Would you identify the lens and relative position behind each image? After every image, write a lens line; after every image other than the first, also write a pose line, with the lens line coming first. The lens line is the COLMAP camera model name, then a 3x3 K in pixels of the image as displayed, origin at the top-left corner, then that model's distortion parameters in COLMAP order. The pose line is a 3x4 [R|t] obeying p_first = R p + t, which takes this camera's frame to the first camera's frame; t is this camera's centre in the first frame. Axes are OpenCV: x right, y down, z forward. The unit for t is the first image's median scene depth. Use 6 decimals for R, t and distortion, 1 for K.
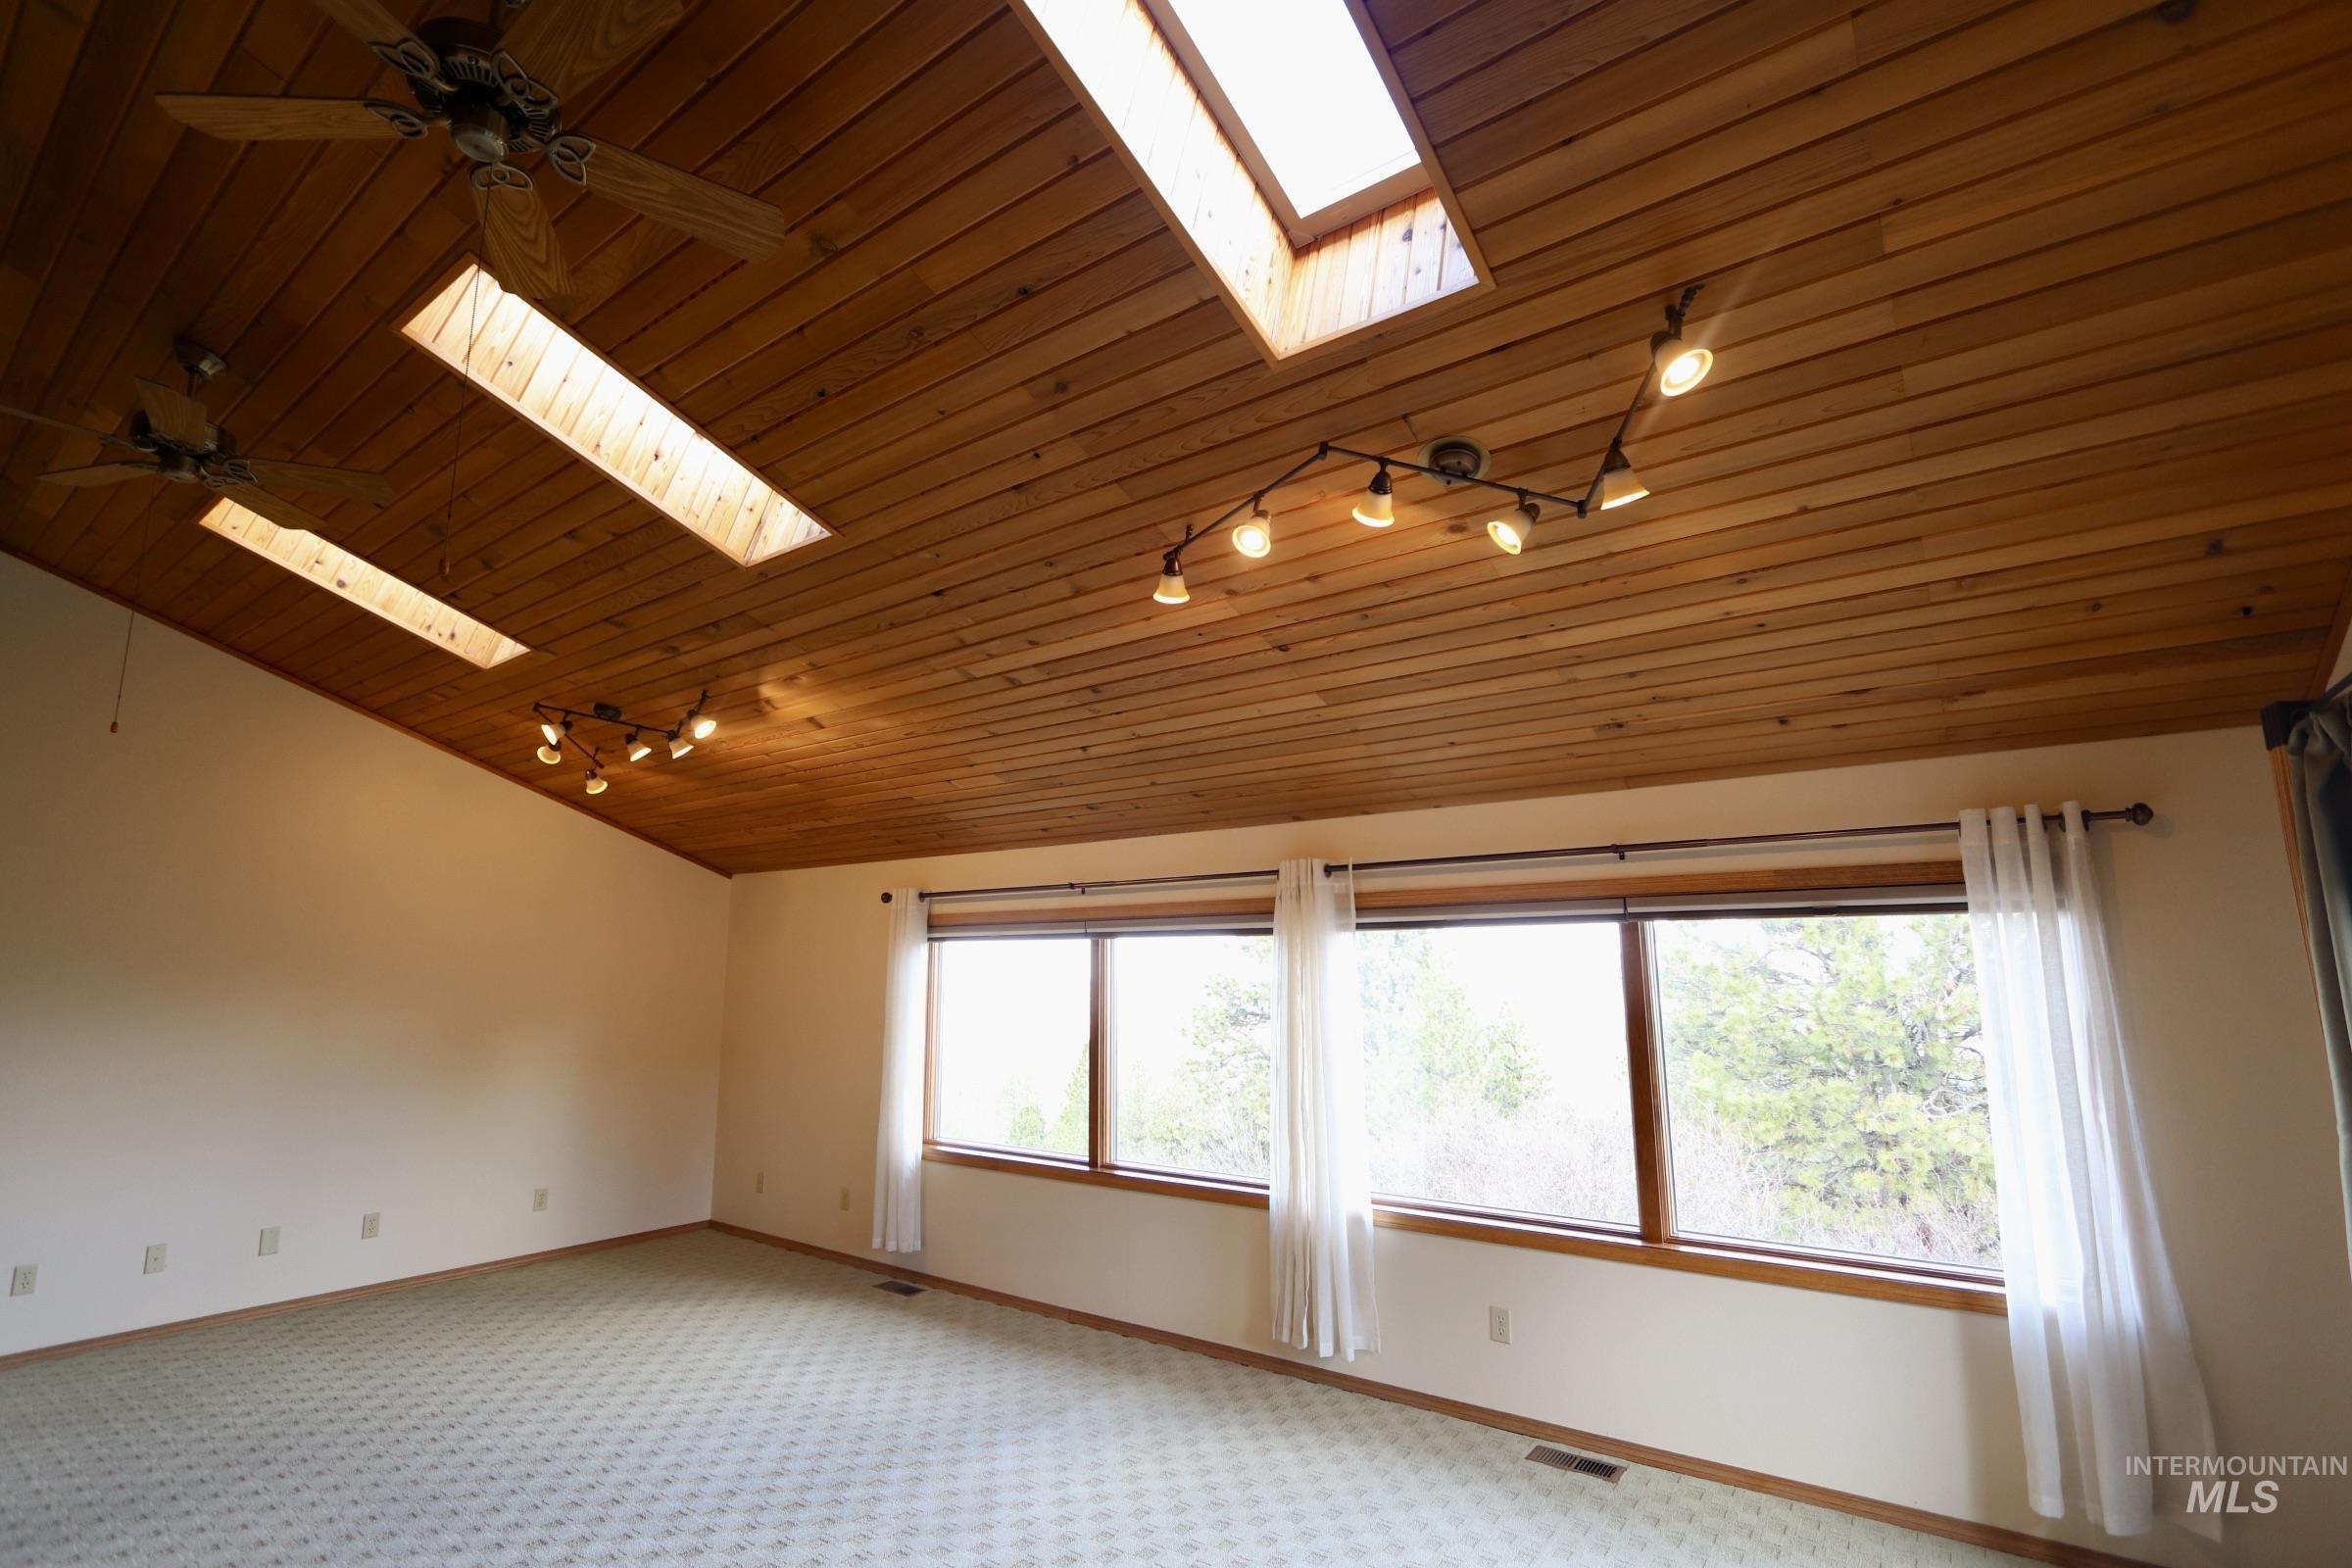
lens RADIAL K [[1081.3, 0, 1160.2], [0, 1081.3, 787.7], [0, 0, 1]] dist [-0.019692, 0.003237]
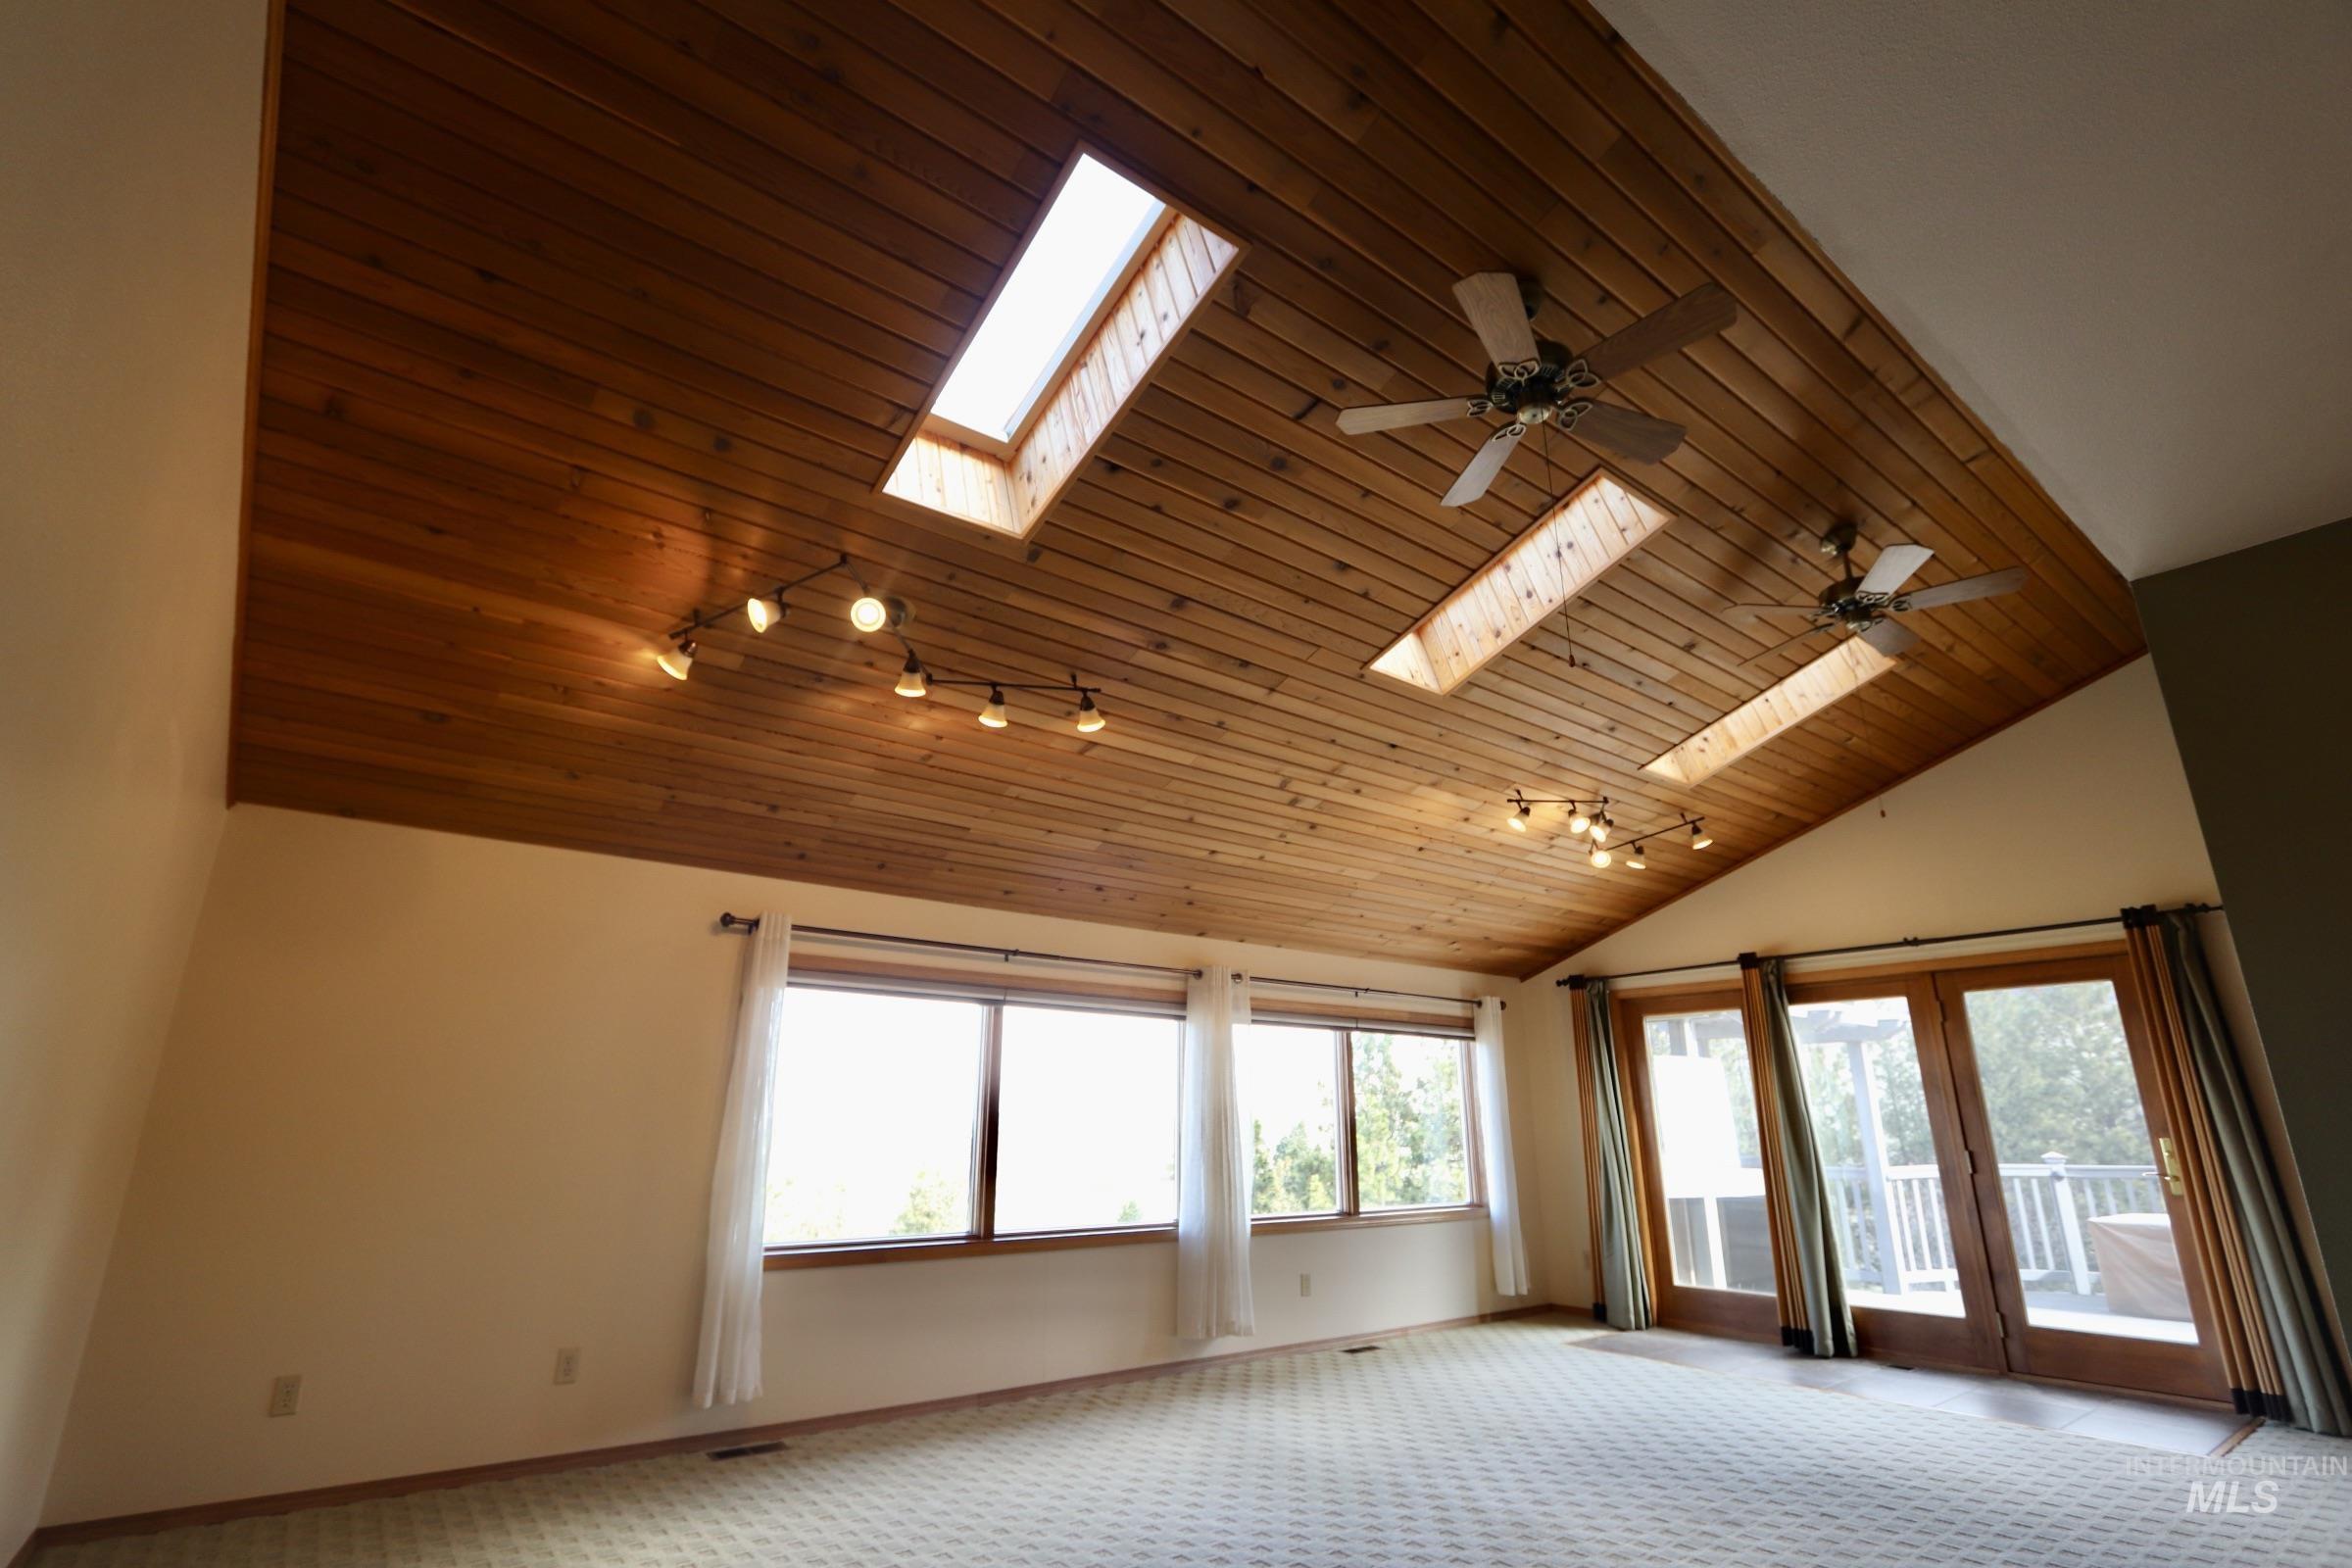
lens RADIAL K [[1081.3, 0, 1161.4], [0, 1081.3, 784.2], [0, 0, 1]] dist [-0.019692, 0.003237]
pose [[0.271901, 0.293901, 0.916347, -1.198703], [-0.168335, 0.952066, -0.255409, 0.208209], [-0.947488, -0.084808, 0.308341, 0.667399]]
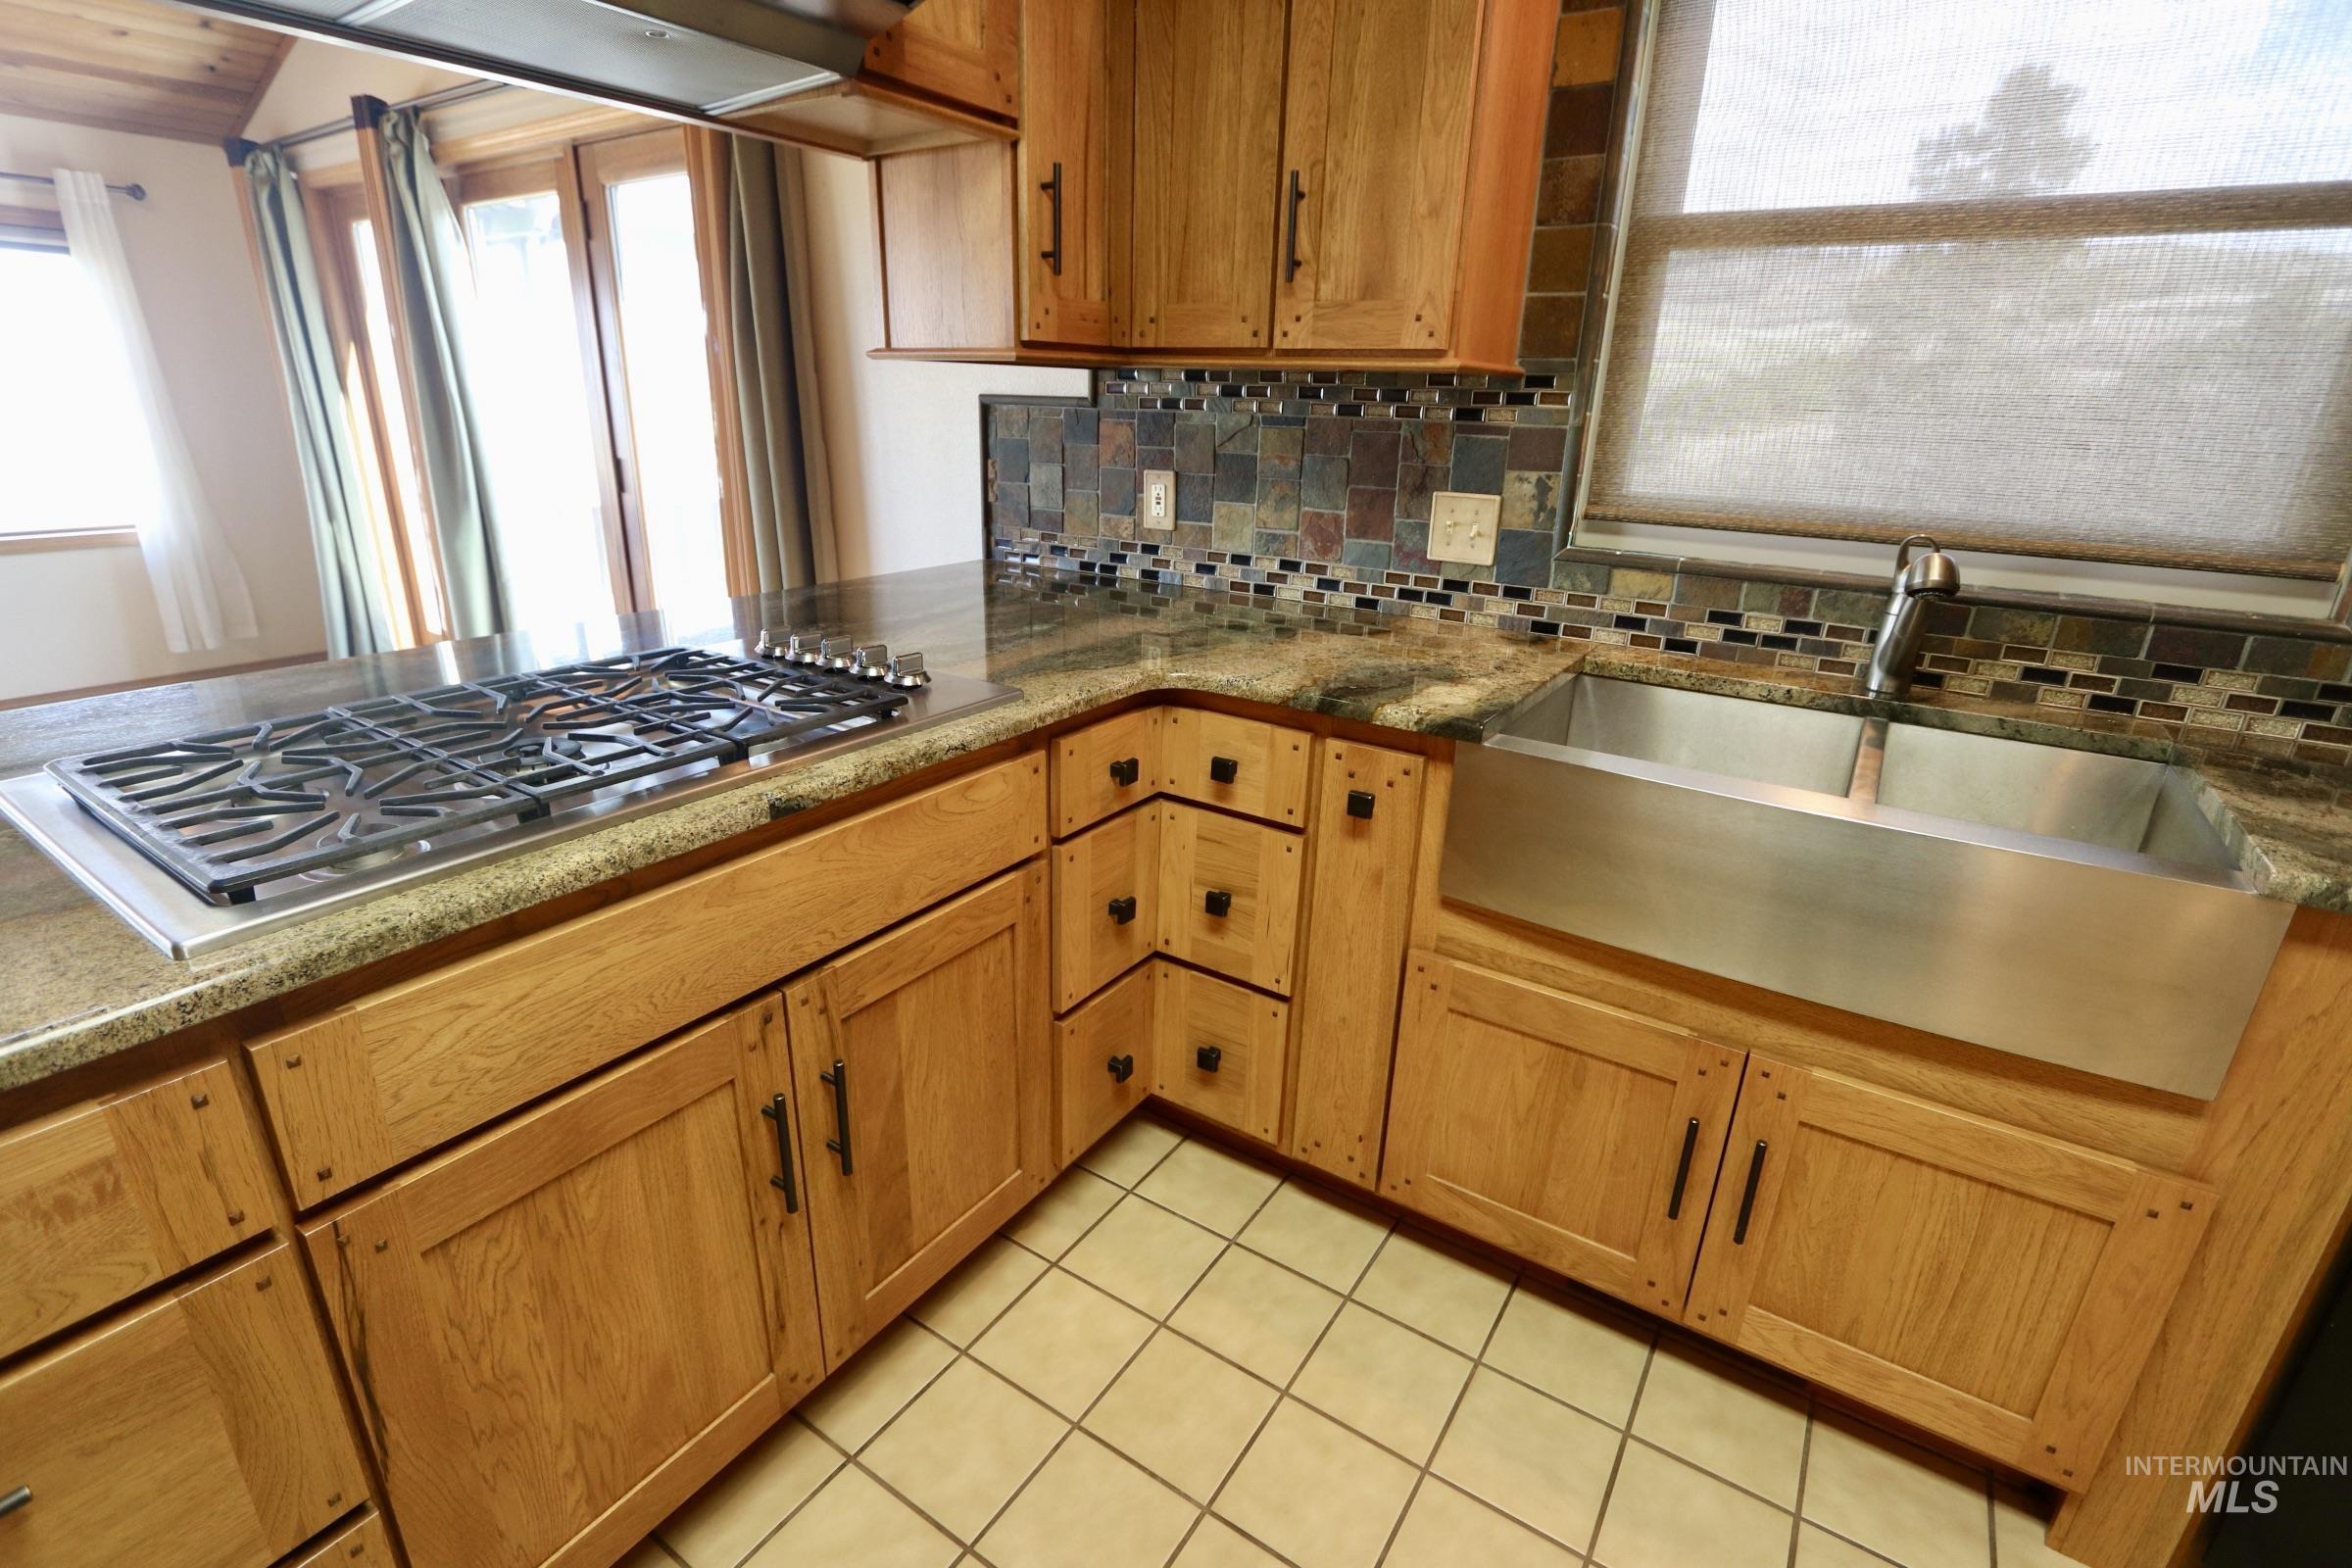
lens RADIAL K [[1081.3, 0, 1168.3], [0, 1081.3, 787.9], [0, 0, 1]] dist [-0.019692, 0.003237]
pose [[-0.059018, -0.338671, 0.939052, -0.535249], [-0.192148, 0.926955, 0.322232, 0.027720], [-0.979590, -0.161420, -0.119783, -0.226835]]
